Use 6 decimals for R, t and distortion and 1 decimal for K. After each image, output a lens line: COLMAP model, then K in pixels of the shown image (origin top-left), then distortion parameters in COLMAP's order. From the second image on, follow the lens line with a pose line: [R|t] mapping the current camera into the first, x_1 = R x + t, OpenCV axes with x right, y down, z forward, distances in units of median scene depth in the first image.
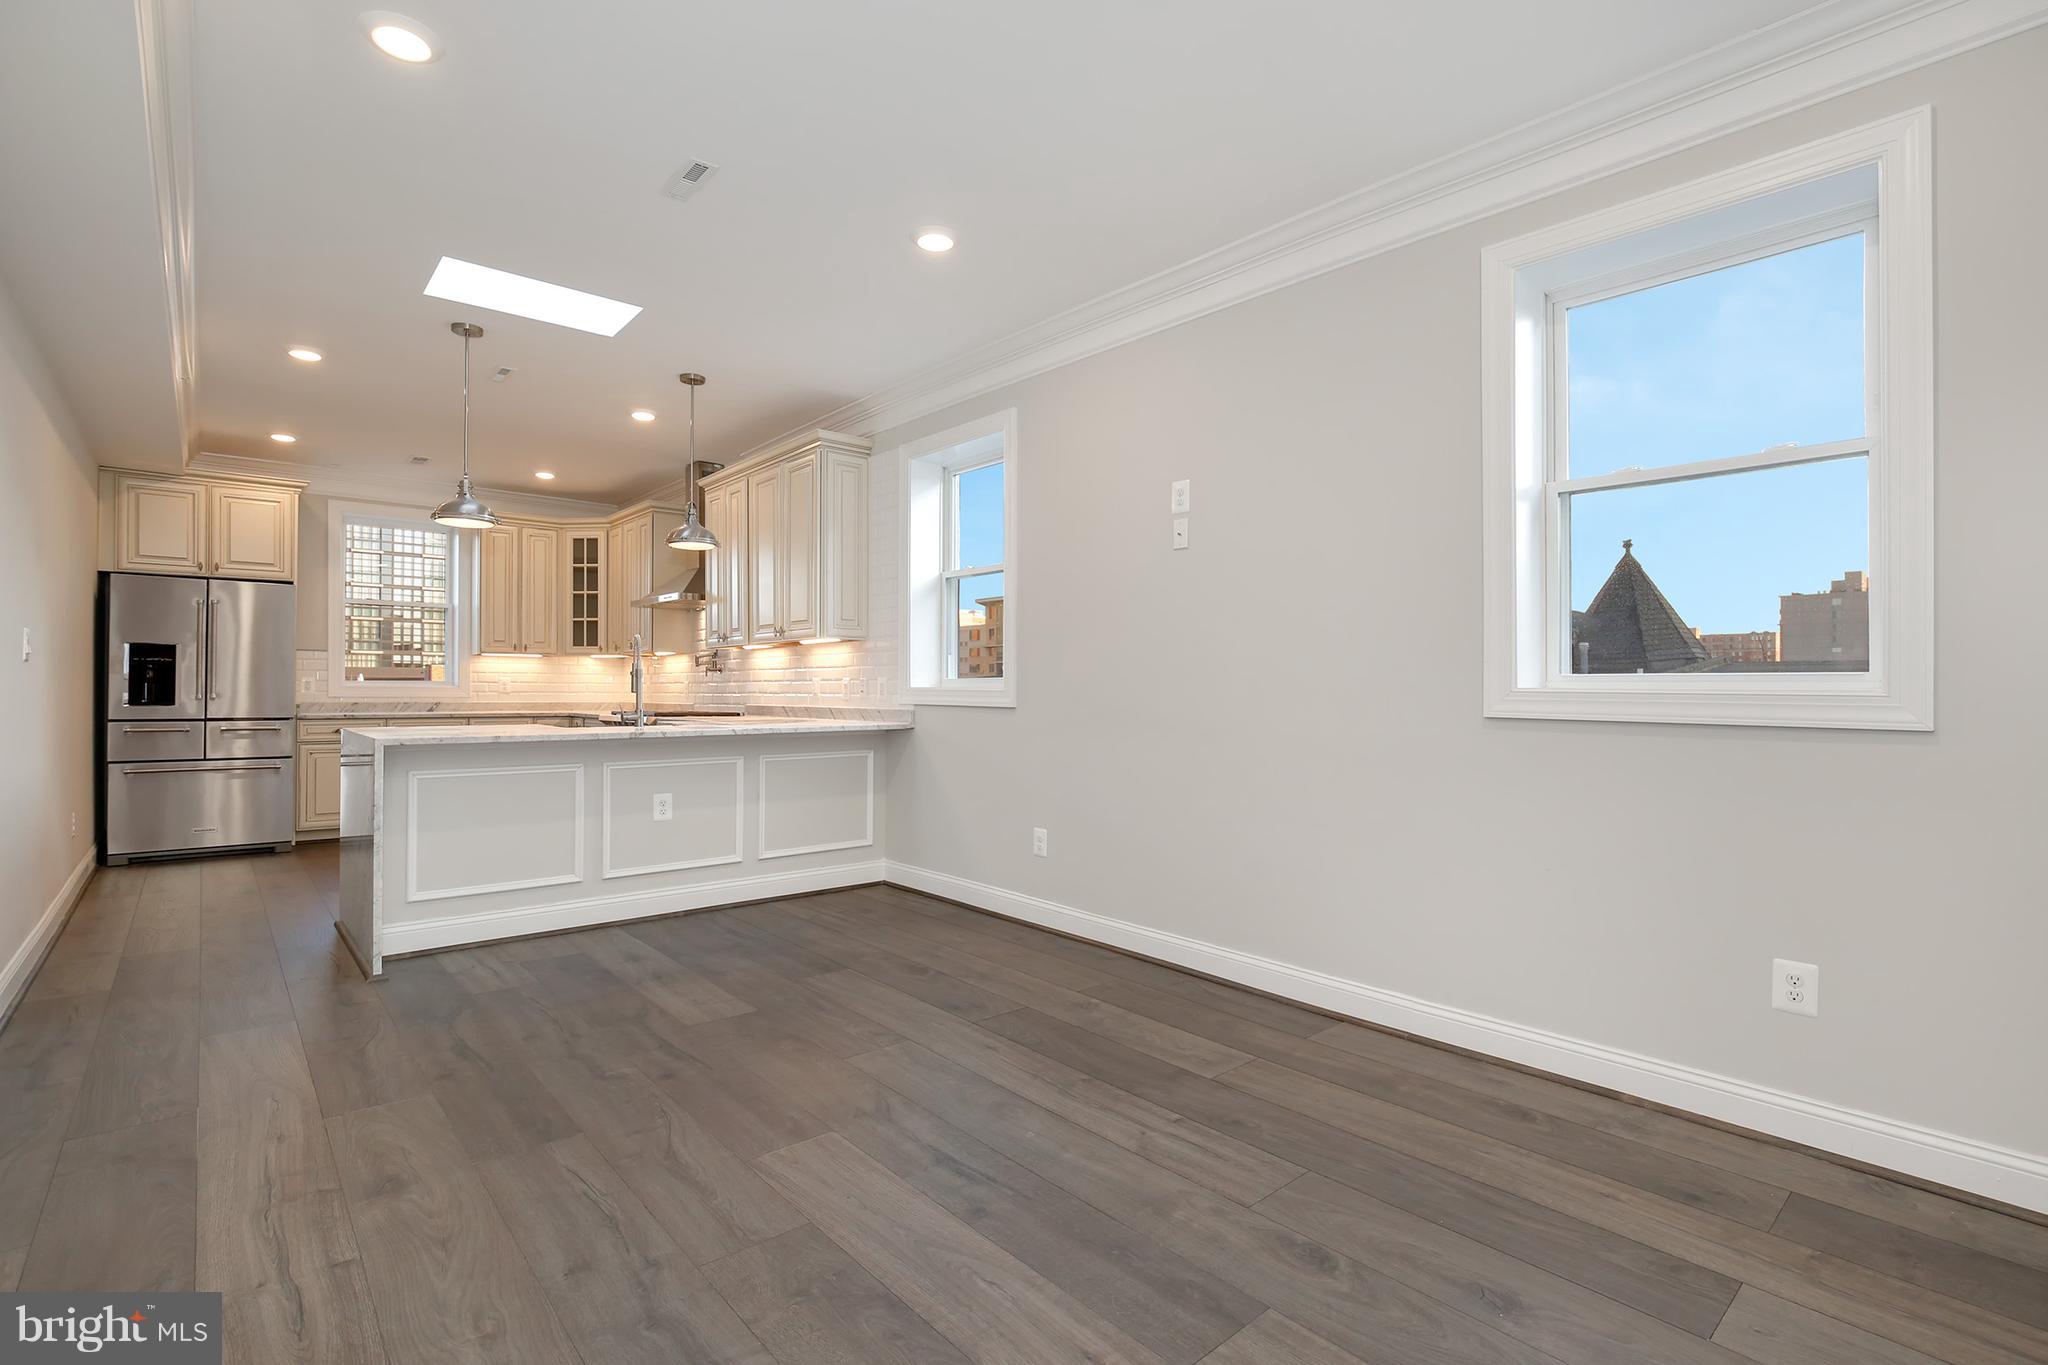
lens RADIAL K [[942.5, 0, 1024.0], [0, 942.5, 682.5], [0, 0, 1]] dist [-0.028365, 0.006914]
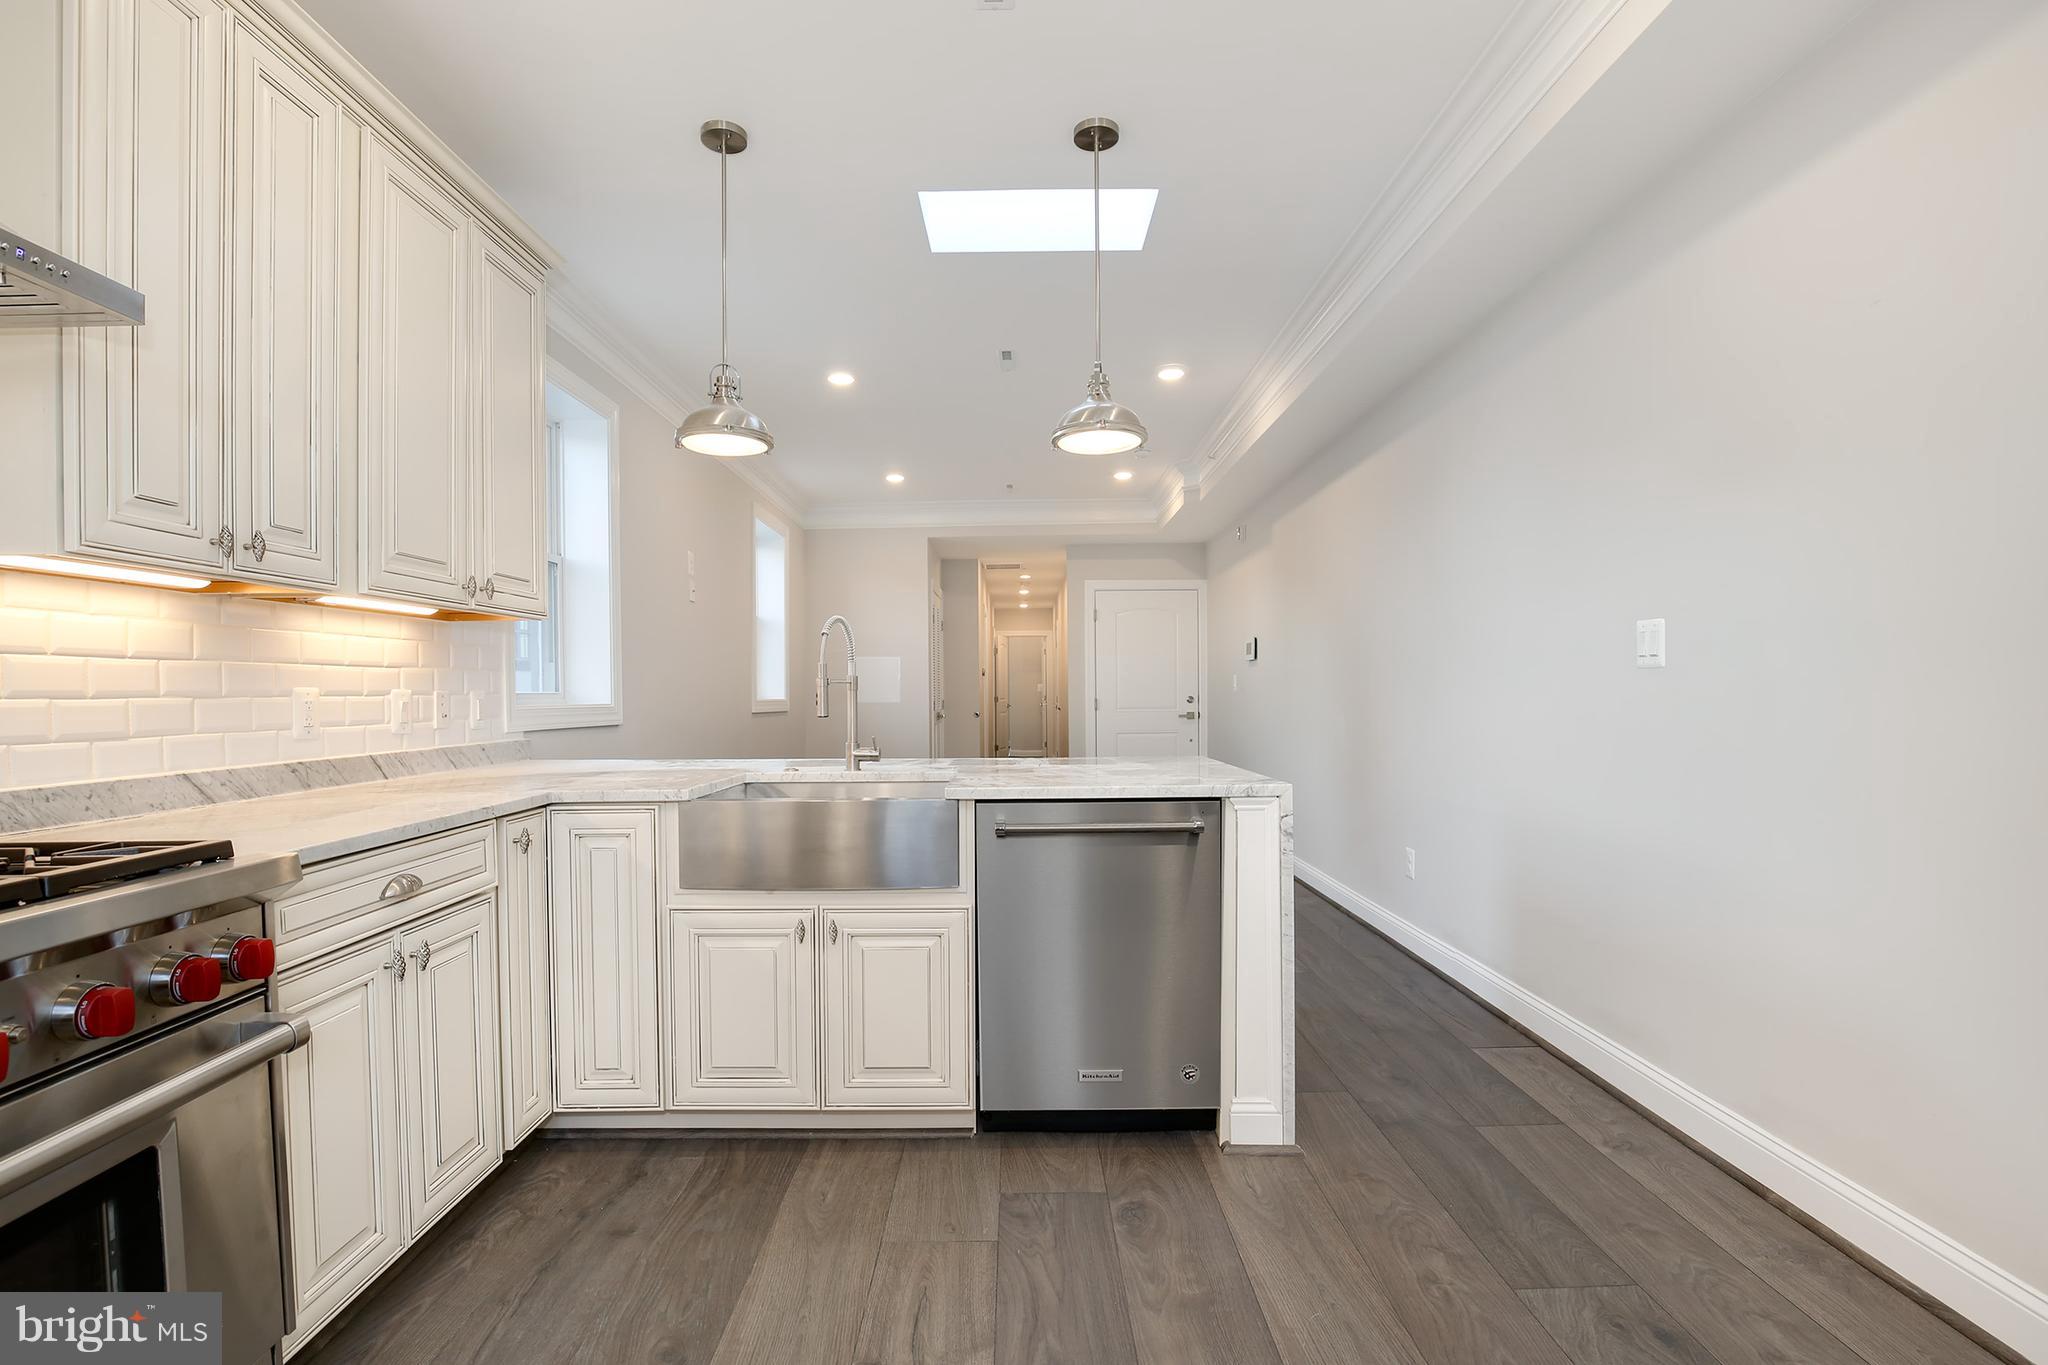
lens RADIAL K [[960.4, 0, 1024.0], [0, 960.4, 682.5], [0, 0, 1]] dist [-0.029039, -0.000028]
pose [[-0.752436, 0.010609, 0.658580, -1.065467], [0.001786, 0.999899, -0.014066, -0.001214], [-0.658663, -0.009407, -0.752380, 1.644772]]
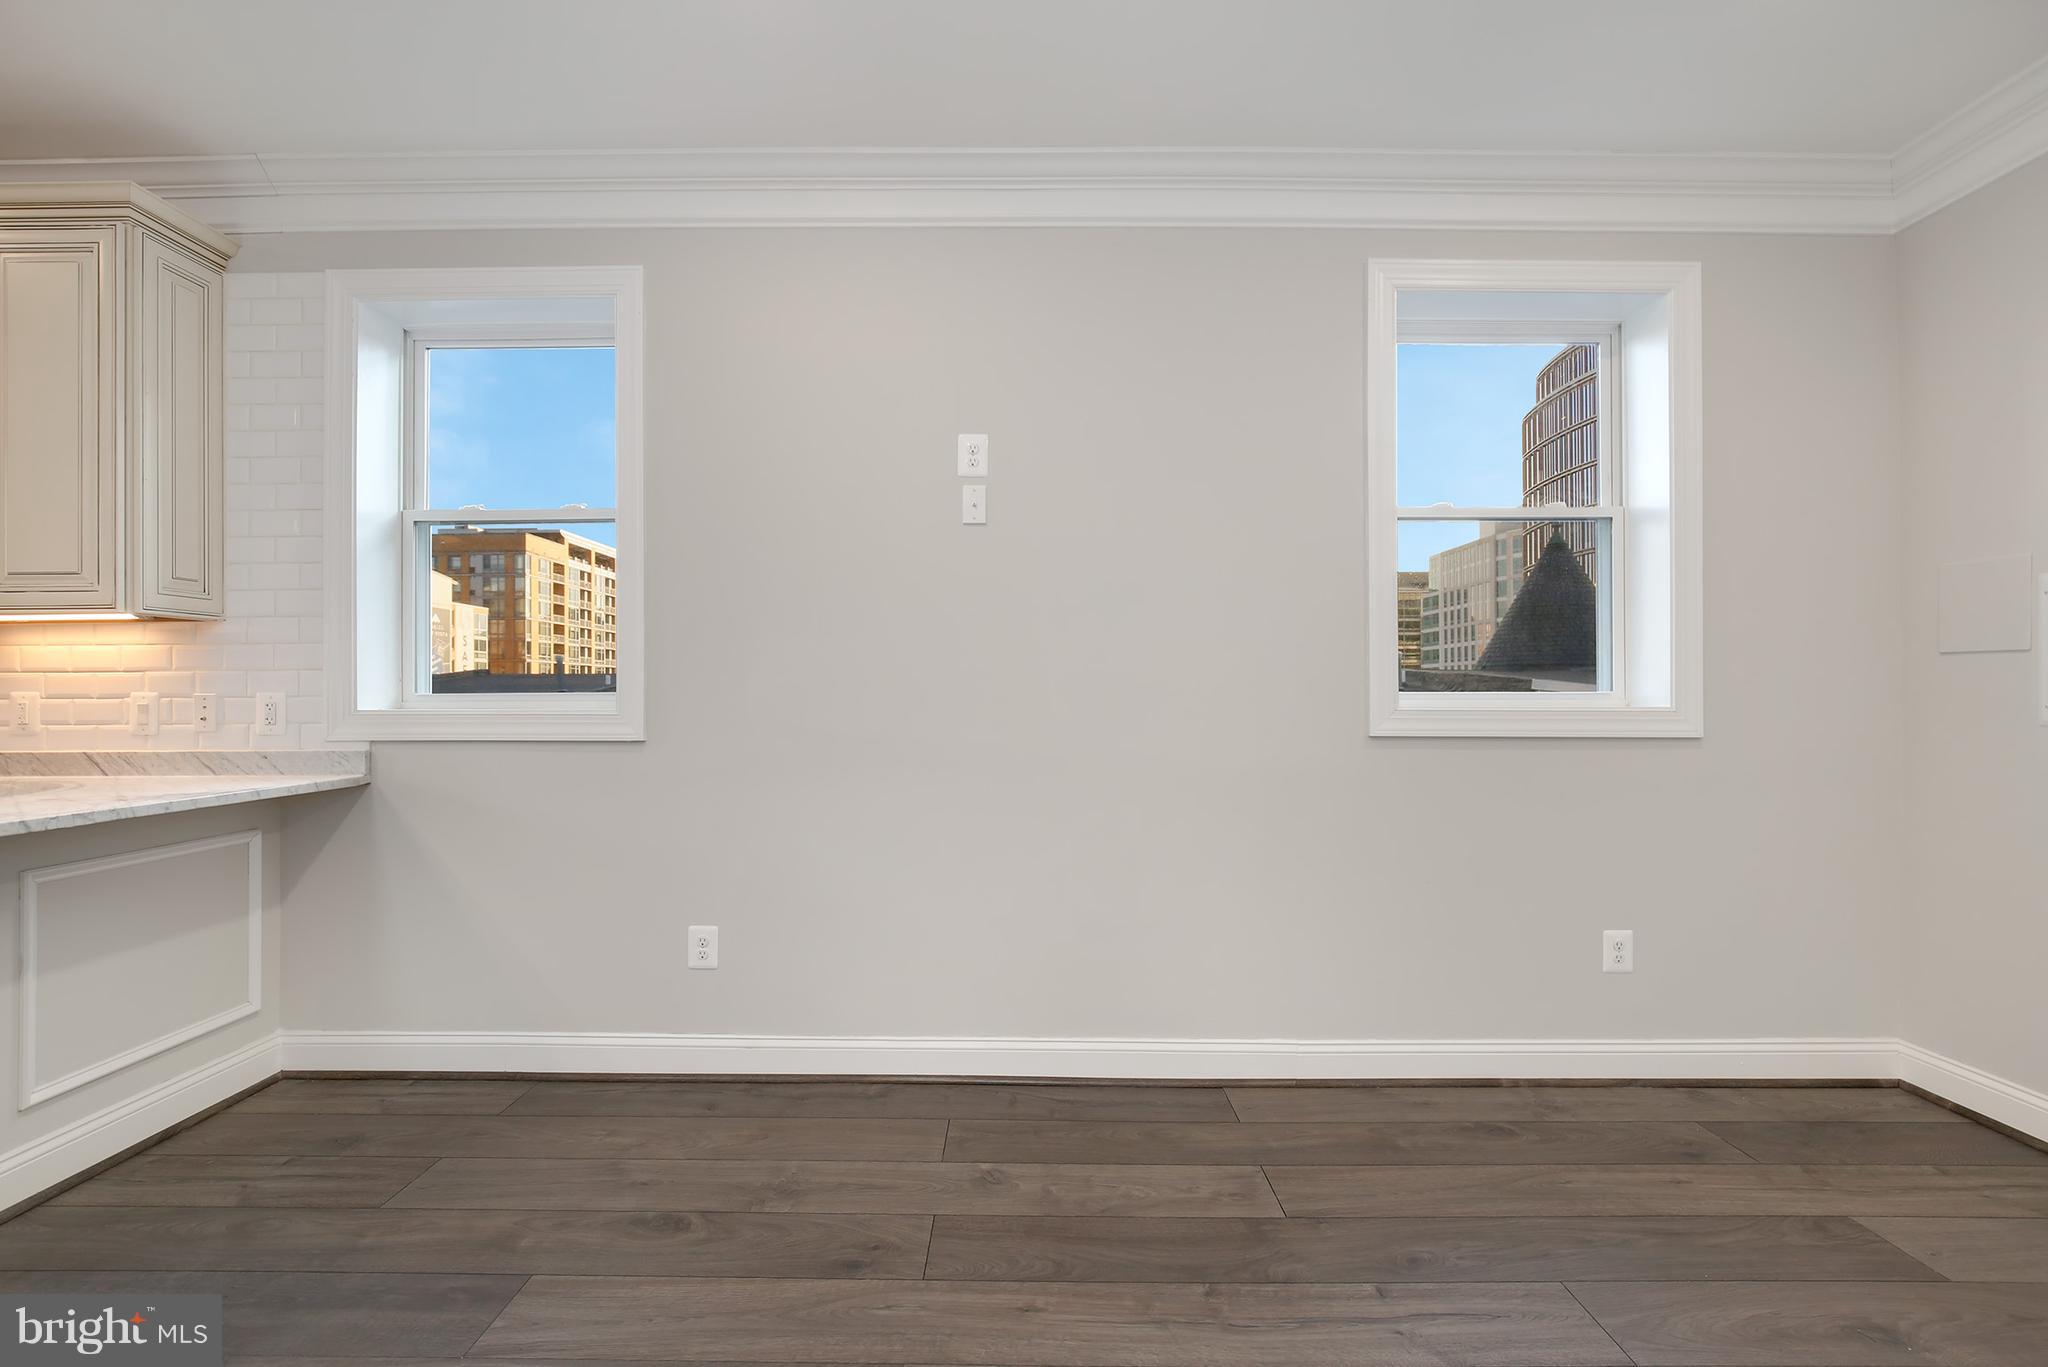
lens RADIAL K [[978.4, 0, 1024.0], [0, 978.4, 683.5], [0, 0, 1]] dist [-0.021327, 0.008200]
pose [[0.666032, 0.001639, 0.745922, -0.372395], [0.000258, 0.999997, -0.002428, -0.011724], [-0.745923, 0.001809, 0.666029, 0.425431]]
